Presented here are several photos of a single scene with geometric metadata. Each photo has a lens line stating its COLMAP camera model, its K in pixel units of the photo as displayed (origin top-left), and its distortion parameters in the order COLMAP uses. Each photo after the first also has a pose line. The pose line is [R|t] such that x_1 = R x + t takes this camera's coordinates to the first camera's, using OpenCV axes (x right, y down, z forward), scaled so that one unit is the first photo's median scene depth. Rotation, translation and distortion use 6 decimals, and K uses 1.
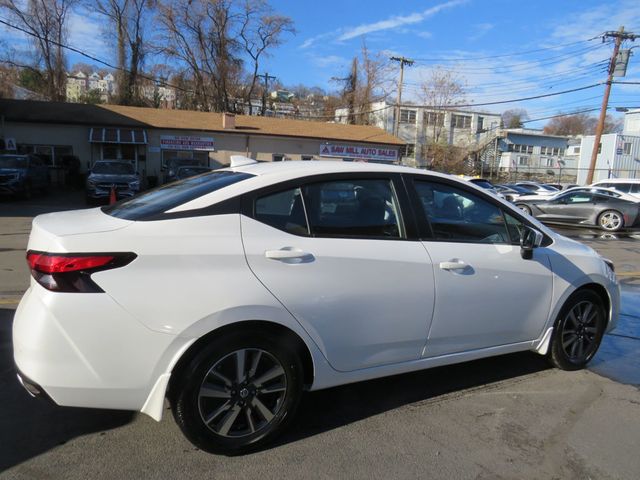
lens RADIAL K [[463.9, 0, 304.4], [0, 463.9, 252.2], [0, 0, 1]] dist [-0.038657, 0.021039]
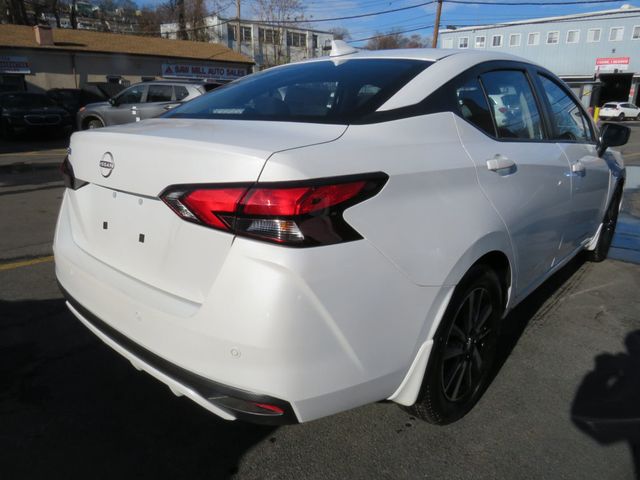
lens RADIAL K [[463.9, 0, 304.4], [0, 463.9, 252.2], [0, 0, 1]] dist [-0.038657, 0.021039]
pose [[0.933412, -0.139277, 0.330672, -0.053024], [0.087033, 0.981952, 0.167915, -0.000600], [-0.348091, -0.127955, 0.928688, 0.032061]]
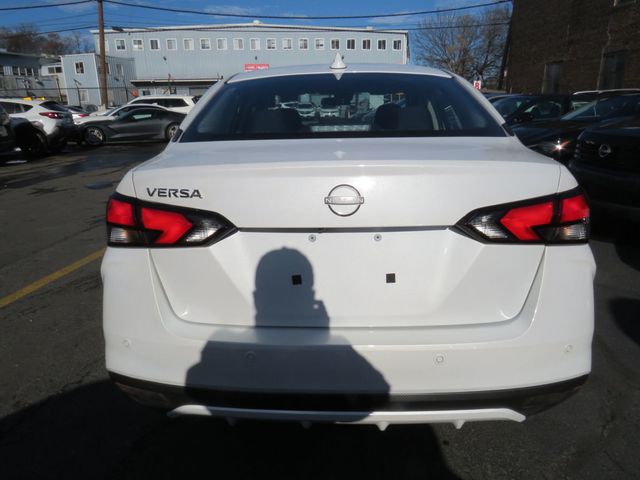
lens RADIAL K [[463.9, 0, 304.4], [0, 463.9, 252.2], [0, 0, 1]] dist [-0.038657, 0.021039]
pose [[0.487770, -0.307154, 0.817152, -0.095272], [0.174720, 0.951466, 0.253347, -0.010967], [-0.855309, 0.019197, 0.517763, 0.072605]]
